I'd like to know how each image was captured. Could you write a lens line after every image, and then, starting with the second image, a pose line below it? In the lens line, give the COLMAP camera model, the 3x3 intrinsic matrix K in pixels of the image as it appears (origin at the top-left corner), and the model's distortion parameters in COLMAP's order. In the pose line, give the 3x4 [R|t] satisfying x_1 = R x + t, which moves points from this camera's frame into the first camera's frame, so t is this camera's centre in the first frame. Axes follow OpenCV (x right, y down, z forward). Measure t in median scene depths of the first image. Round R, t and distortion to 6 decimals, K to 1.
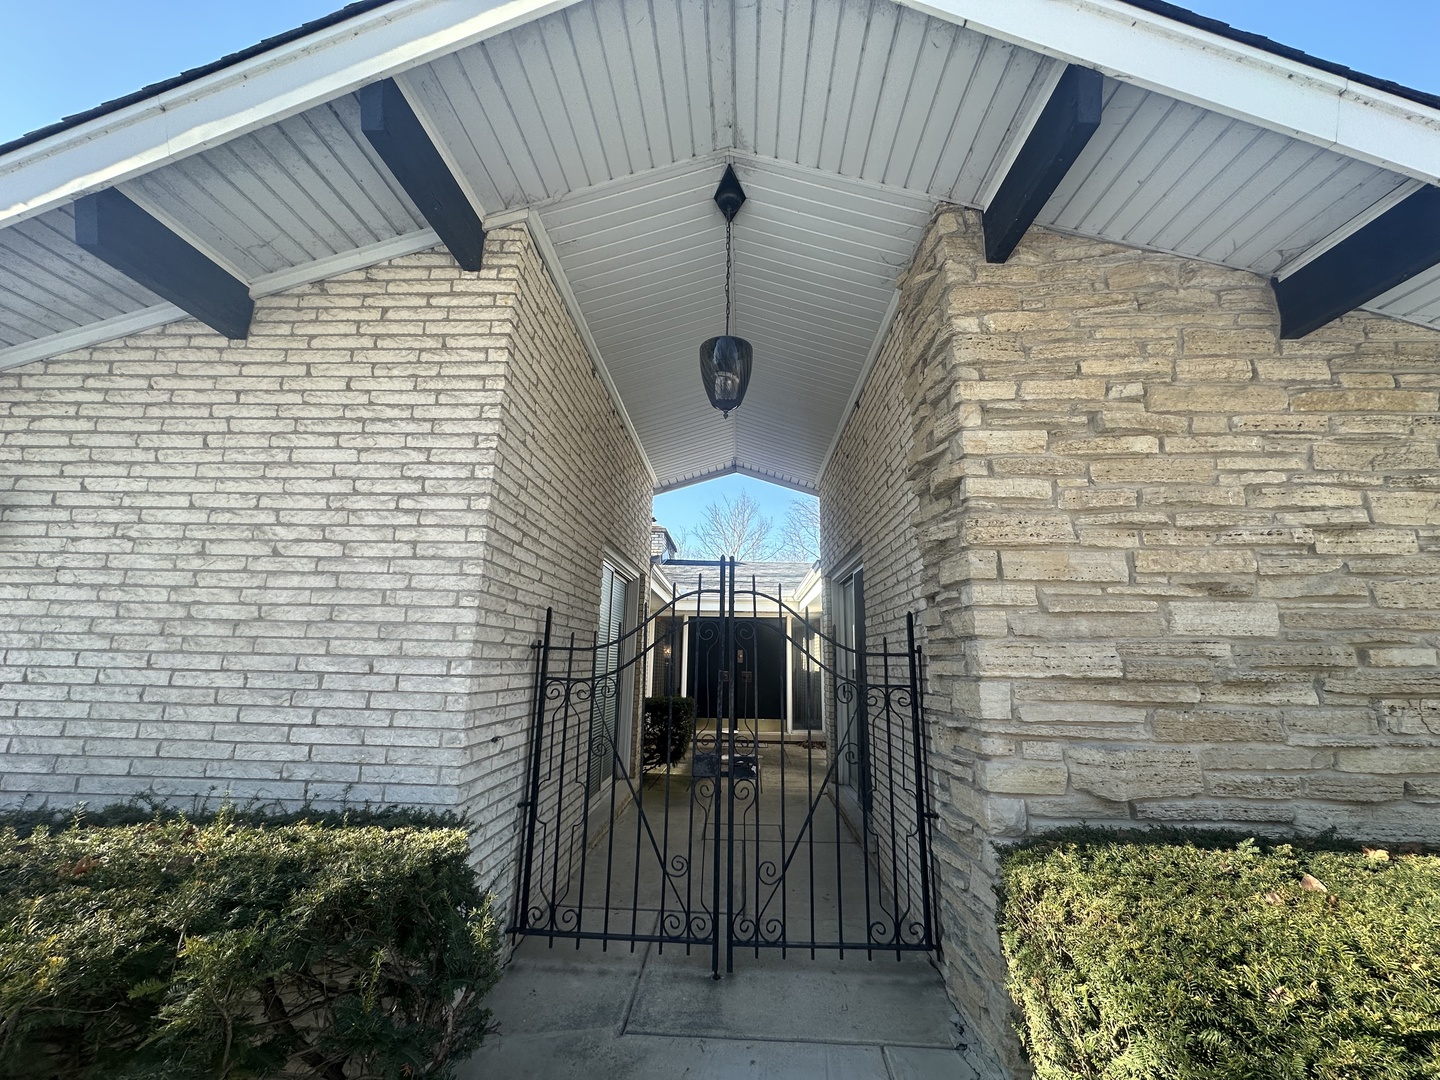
lens RADIAL K [[576.4, 0, 722.2], [0, 576.4, 539.0], [0, 0, 1]] dist [0.003343, 0.000202]
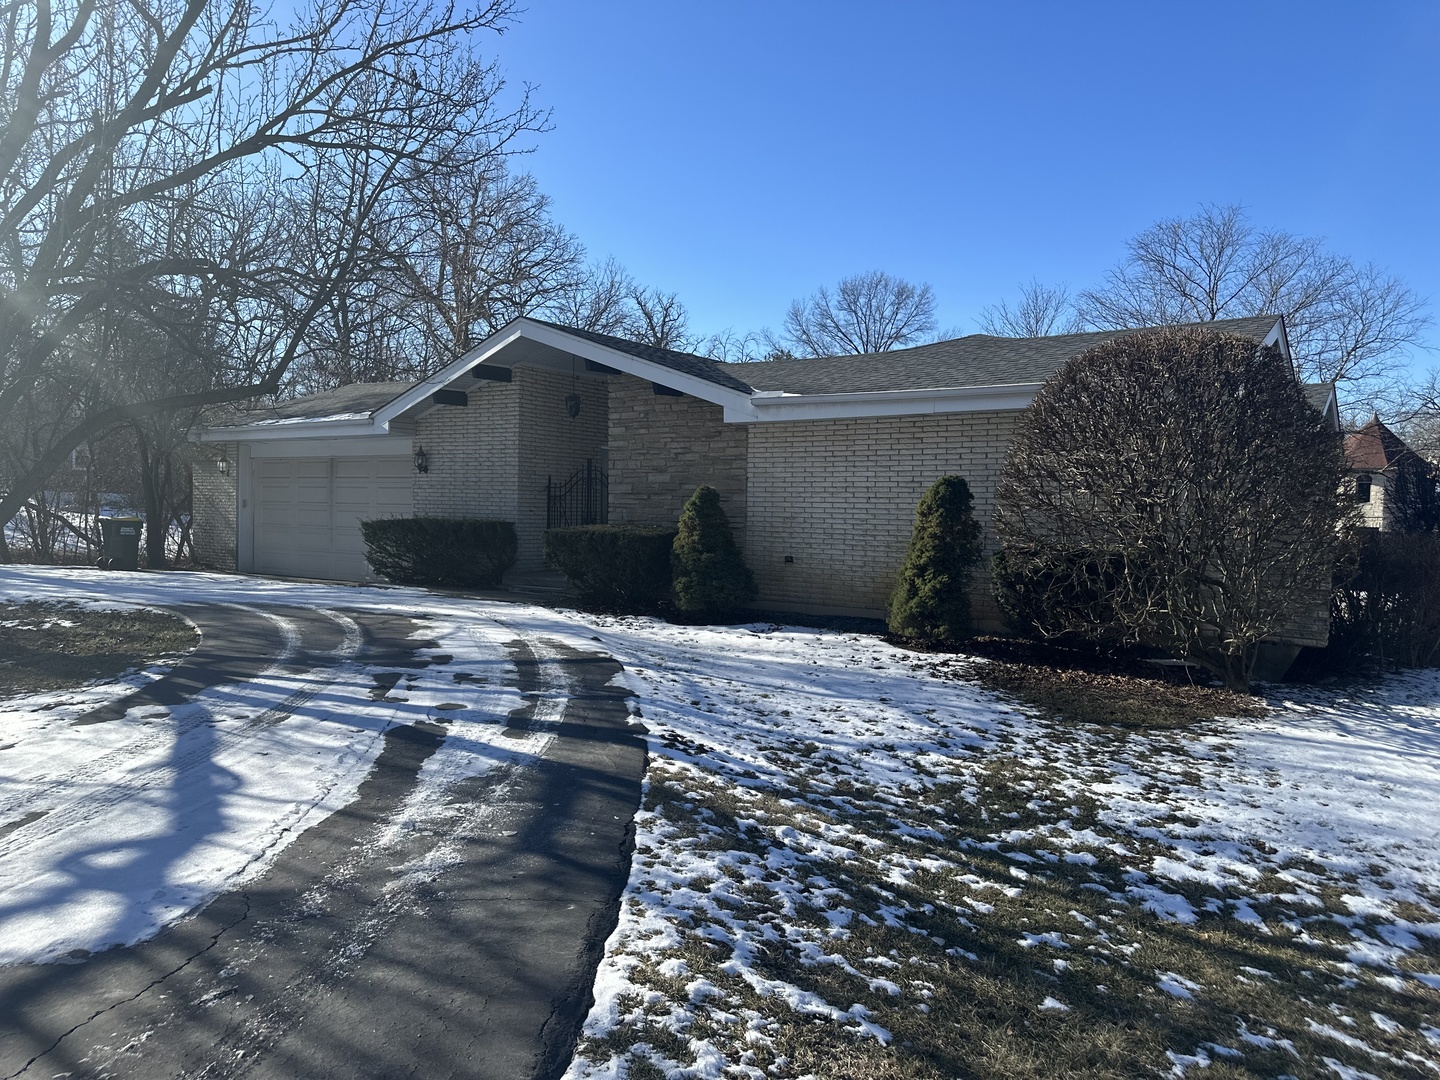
lens RADIAL K [[1008.1, 0, 720.9], [0, 1008.1, 540.1], [0, 0, 1]] dist [-0.000413, -0.000014]
pose [[0.846953, 0.011936, -0.531533, 4.750551], [0.121706, 0.968849, 0.215684, -0.849206], [0.517550, -0.247365, 0.819117, -4.348978]]
